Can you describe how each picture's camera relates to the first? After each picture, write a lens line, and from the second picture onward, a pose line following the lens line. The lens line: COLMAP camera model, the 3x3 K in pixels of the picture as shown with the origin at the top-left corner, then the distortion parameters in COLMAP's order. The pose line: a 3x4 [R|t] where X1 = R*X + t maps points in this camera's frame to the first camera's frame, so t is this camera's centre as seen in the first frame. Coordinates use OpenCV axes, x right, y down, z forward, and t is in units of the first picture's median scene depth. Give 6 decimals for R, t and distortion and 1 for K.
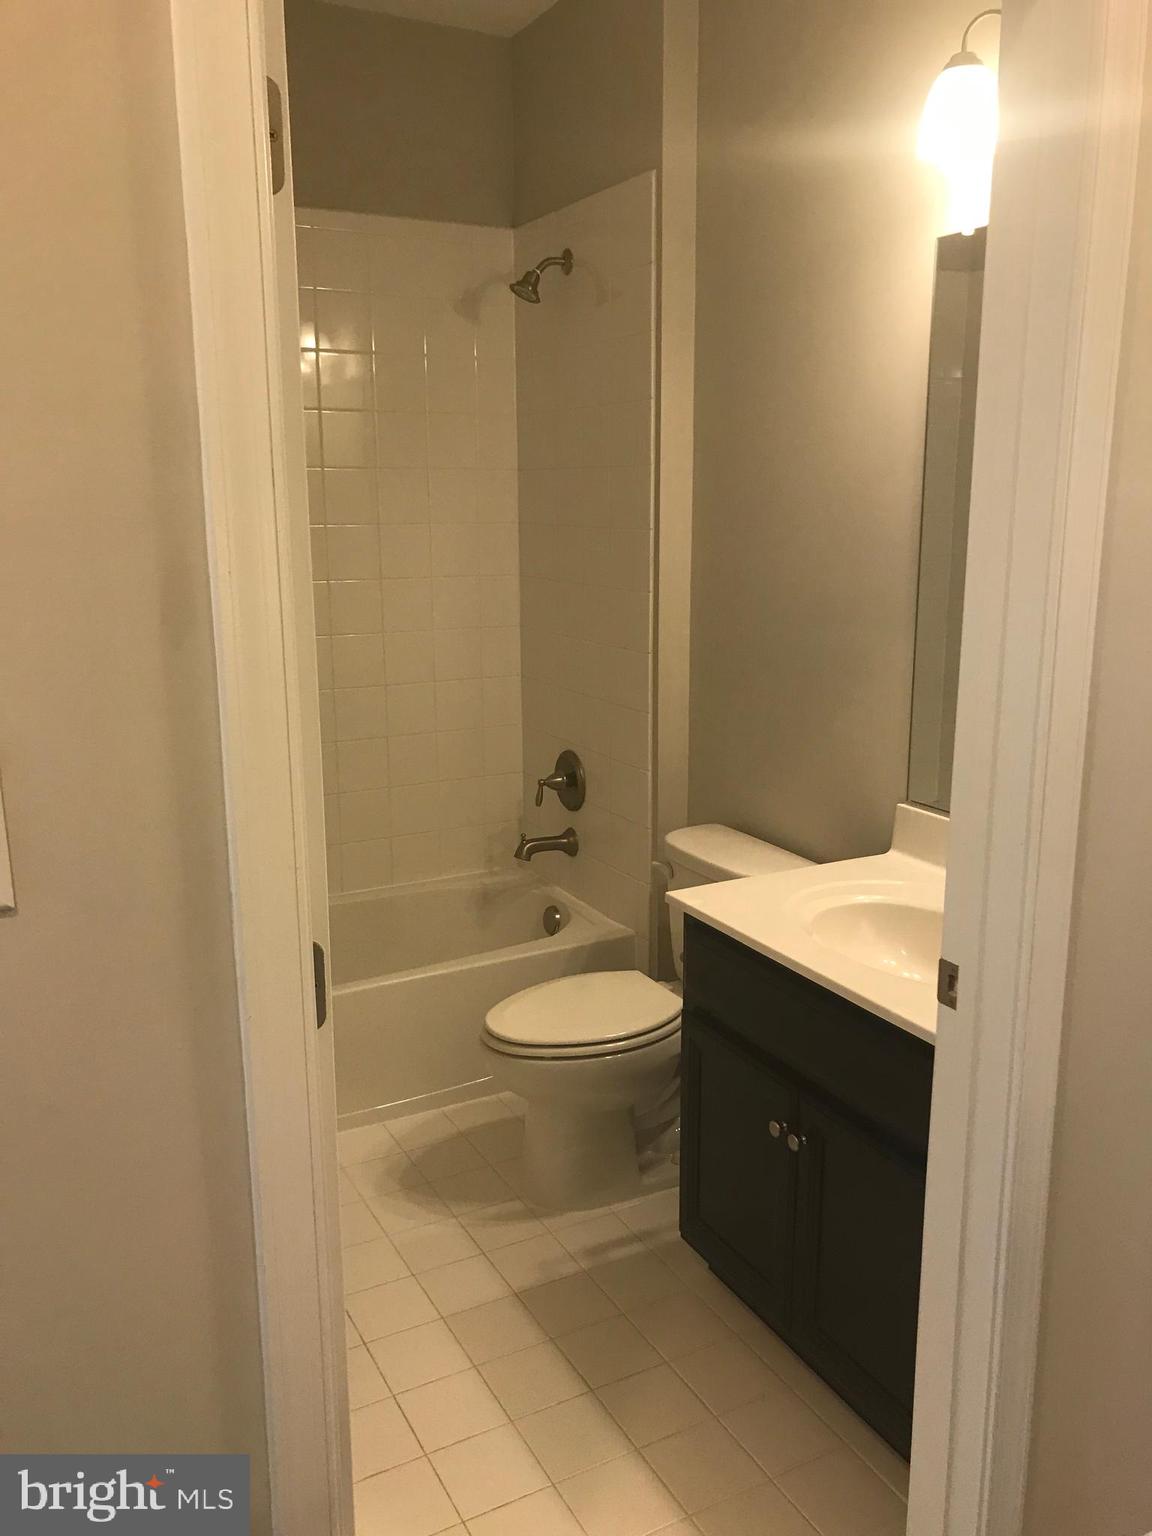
lens RADIAL K [[1252.4, 0, 562.1], [0, 1252.4, 771.8], [0, 0, 1]] dist [0.007727, -0.002165]
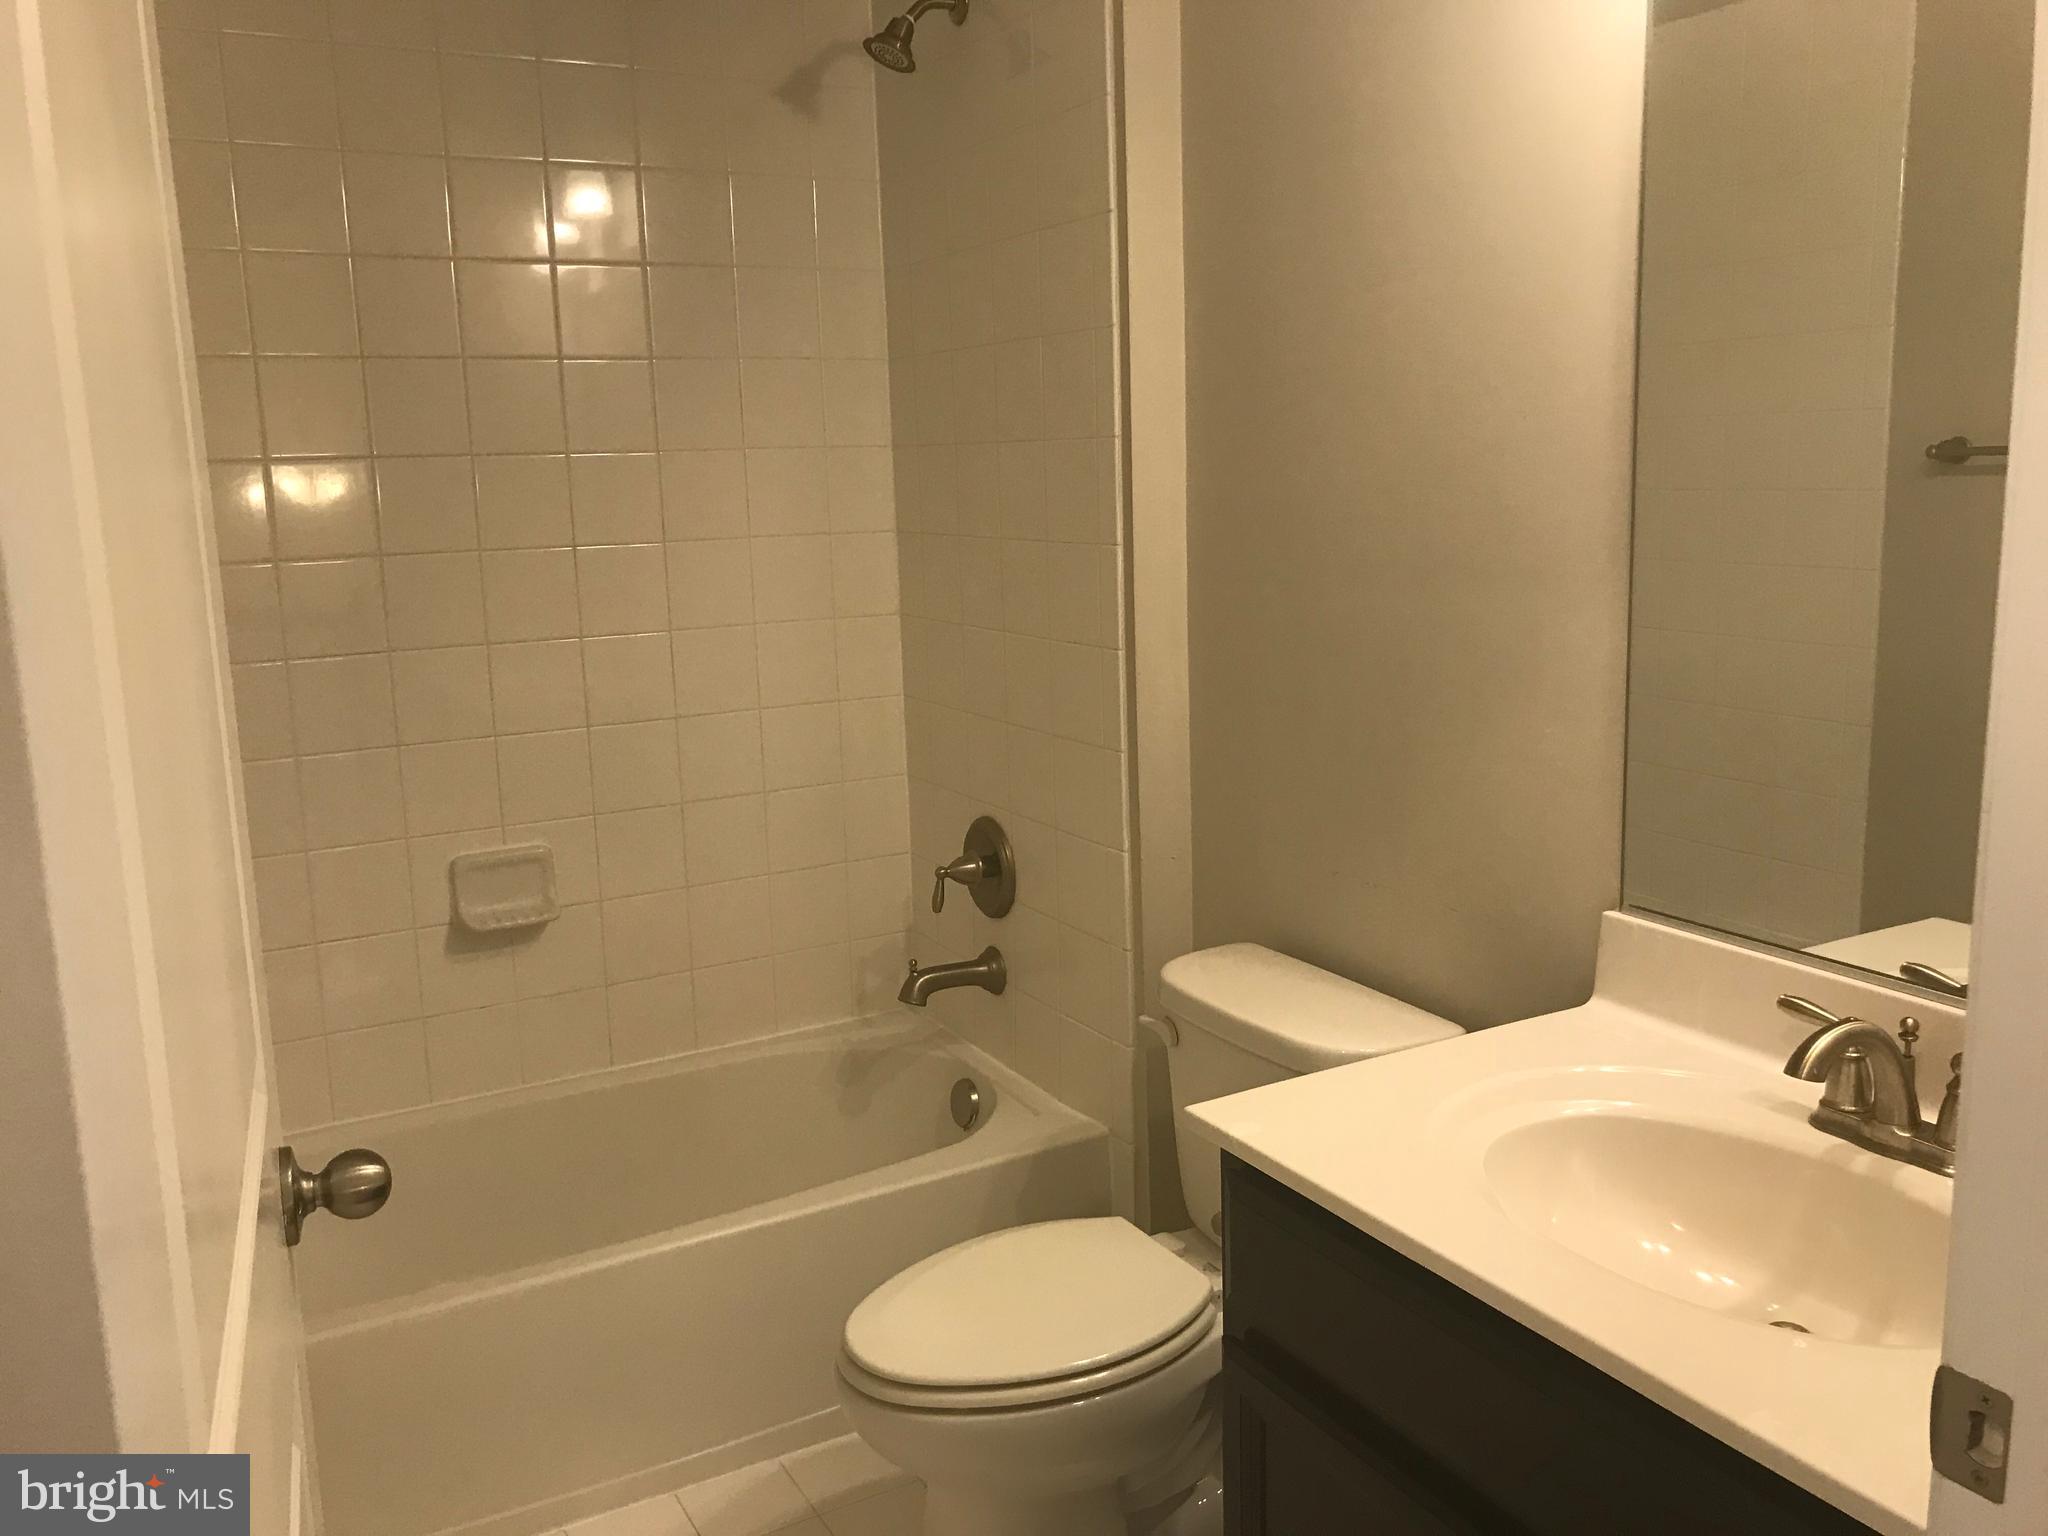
lens RADIAL K [[1669.8, 0, 1024.0], [0, 1669.8, 768.0], [0, 0, 1]] dist [0.007727, -0.002165]
pose [[0.999173, -0.028577, 0.028934, 0.001294], [0.029594, 0.998936, -0.035367, -0.013192], [-0.027892, 0.036194, 0.998955, 0.219282]]
